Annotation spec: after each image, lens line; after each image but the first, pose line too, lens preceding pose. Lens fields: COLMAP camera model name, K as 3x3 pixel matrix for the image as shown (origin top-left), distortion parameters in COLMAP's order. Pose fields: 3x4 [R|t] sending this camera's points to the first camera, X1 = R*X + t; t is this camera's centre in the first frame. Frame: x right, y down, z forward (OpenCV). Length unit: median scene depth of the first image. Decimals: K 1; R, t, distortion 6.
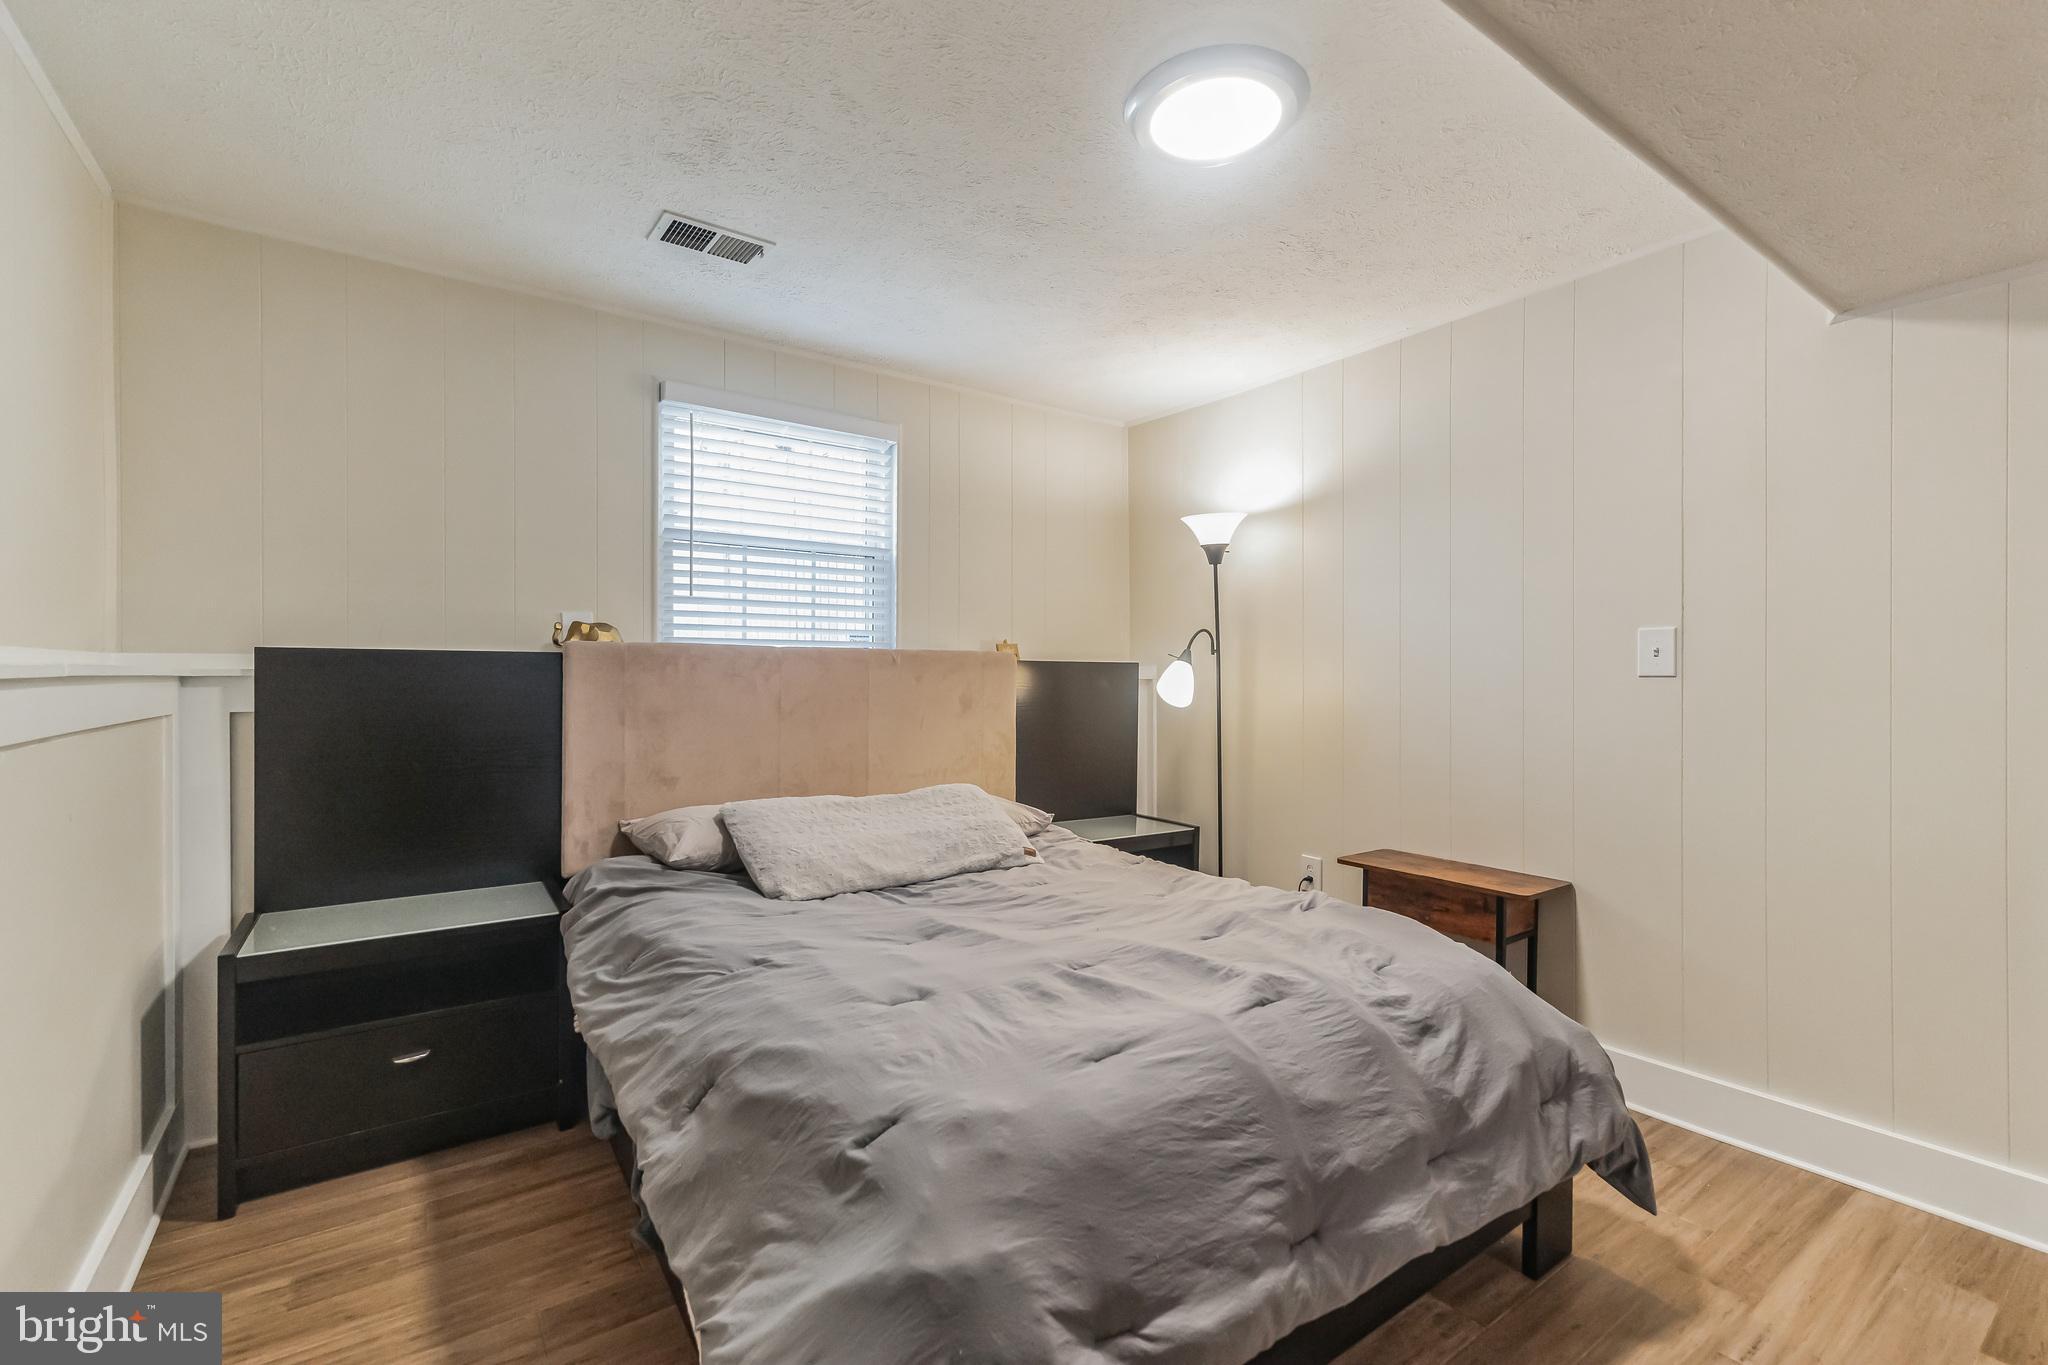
lens RADIAL K [[898.5, 0, 1028.7], [0, 898.5, 674.1], [0, 0, 1]] dist [0.009880, -0.000786]
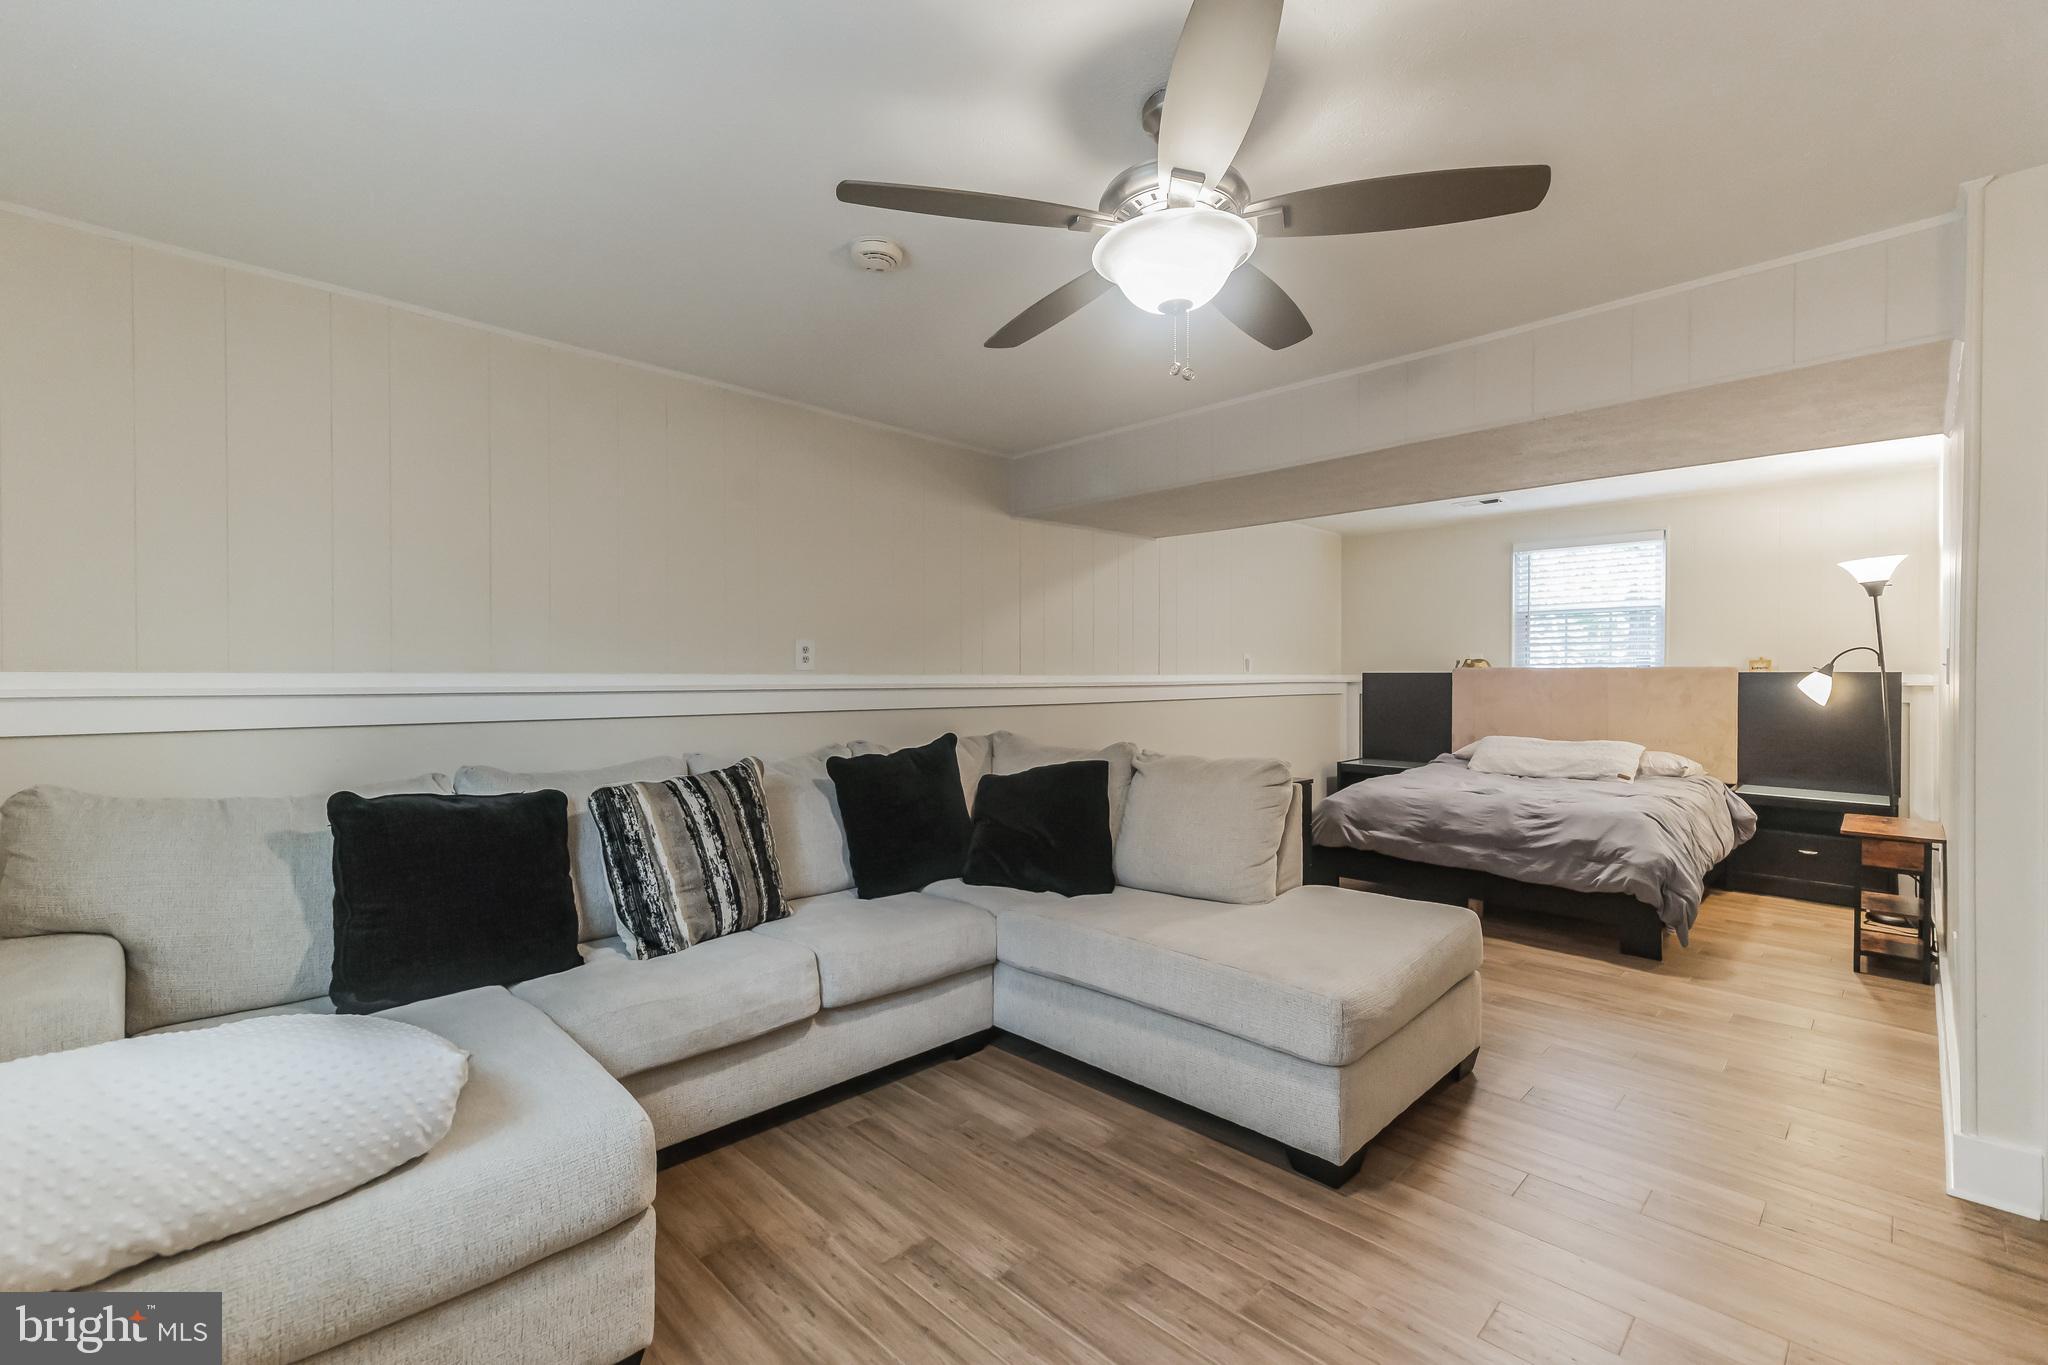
lens RADIAL K [[898.5, 0, 1027.3], [0, 898.5, 678.6], [0, 0, 1]] dist [0.009880, -0.000786]
pose [[0.162088, -0.003889, -0.986769, 1.500907], [-0.002039, 0.999989, -0.004276, 0.004272], [0.986774, 0.002705, 0.162078, -0.477532]]
